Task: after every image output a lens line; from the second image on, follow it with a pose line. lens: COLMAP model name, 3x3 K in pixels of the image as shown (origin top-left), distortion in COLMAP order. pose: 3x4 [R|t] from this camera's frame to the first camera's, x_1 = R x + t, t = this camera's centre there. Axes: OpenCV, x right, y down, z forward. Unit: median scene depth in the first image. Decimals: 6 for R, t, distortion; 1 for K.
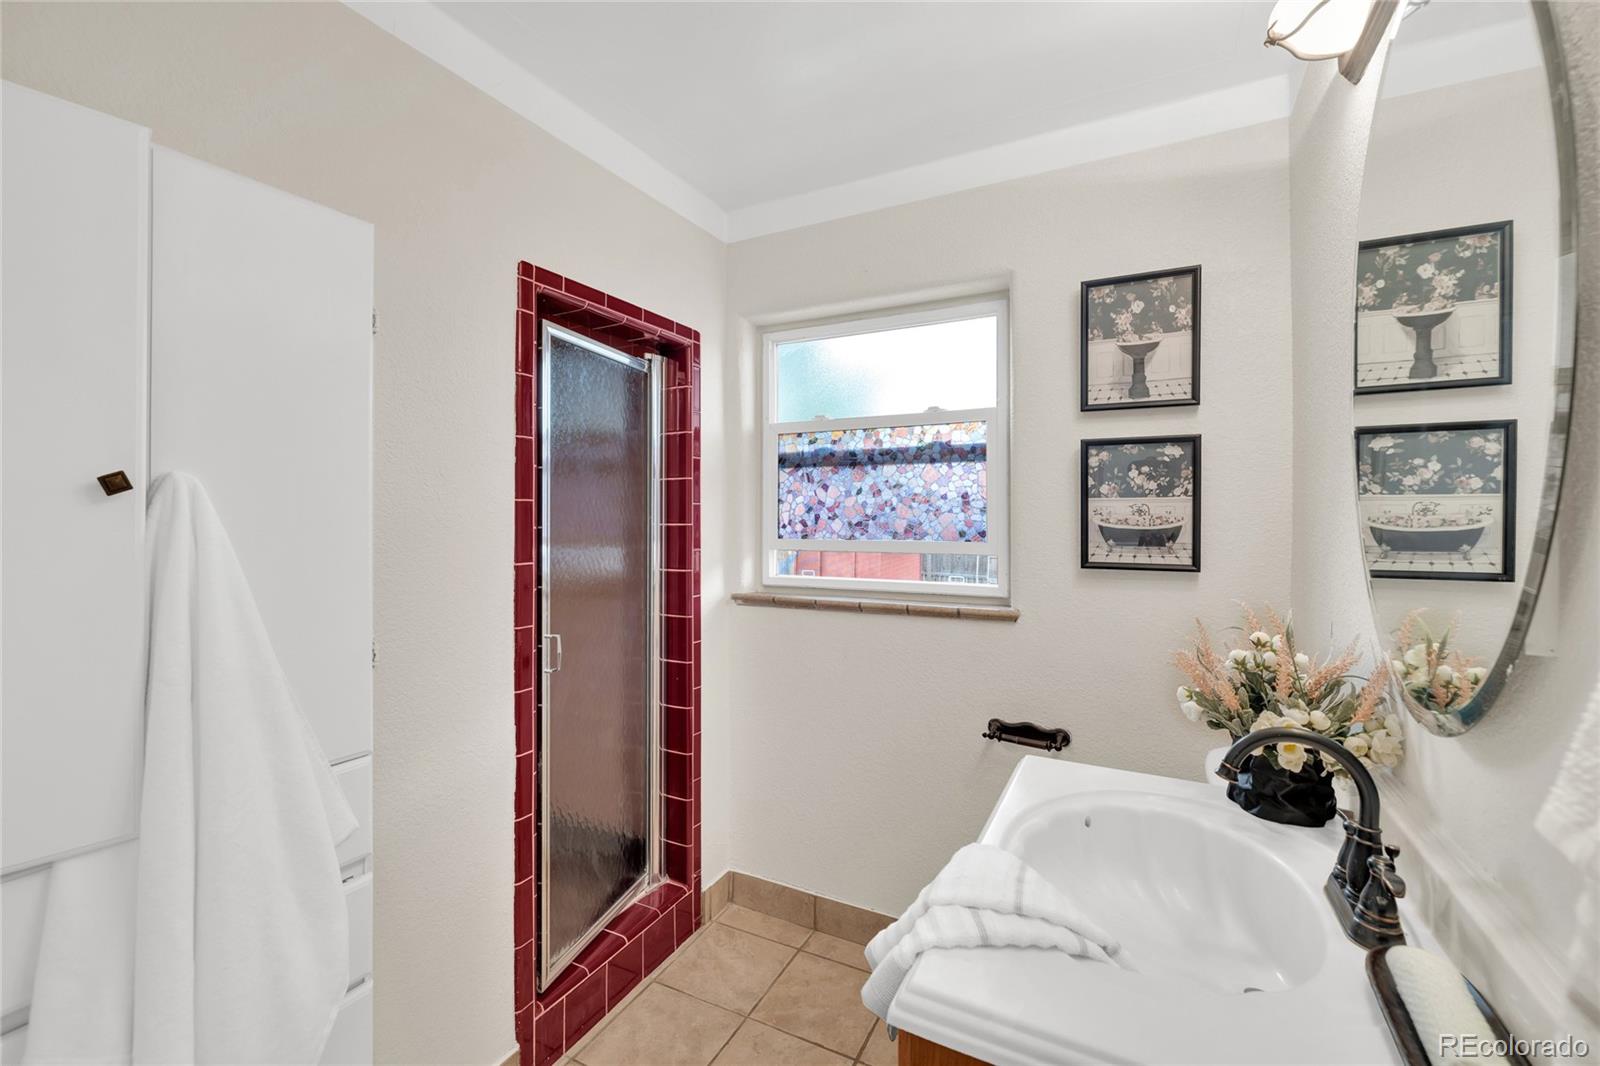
lens RADIAL K [[689.6, 0, 799.5], [0, 689.6, 523.4], [0, 0, 1]] dist [-0.000166, 0.000186]
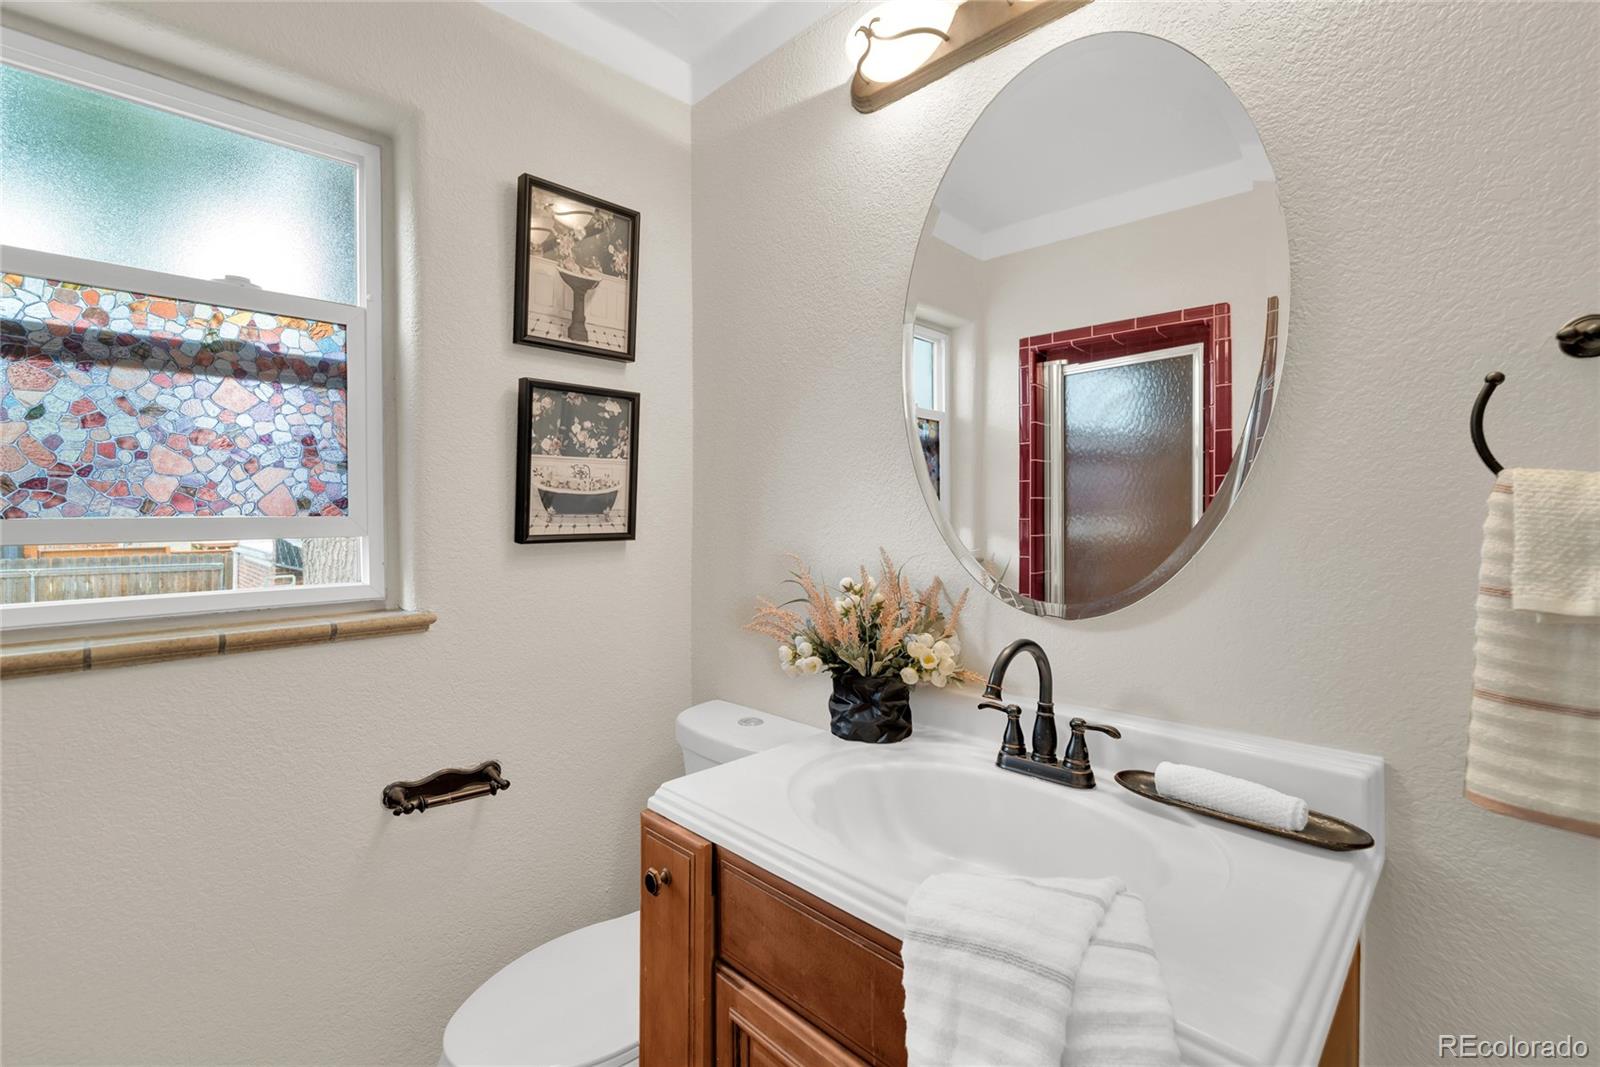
lens RADIAL K [[708.6, 0, 798.9], [0, 708.6, 518.1], [0, 0, 1]] dist [0.000488, 0.000509]
pose [[0.308823, -0.012431, 0.951038, -0.223650], [0.015463, 0.999848, 0.008048, 0.030227], [-0.950994, 0.012221, 0.308968, 0.402540]]
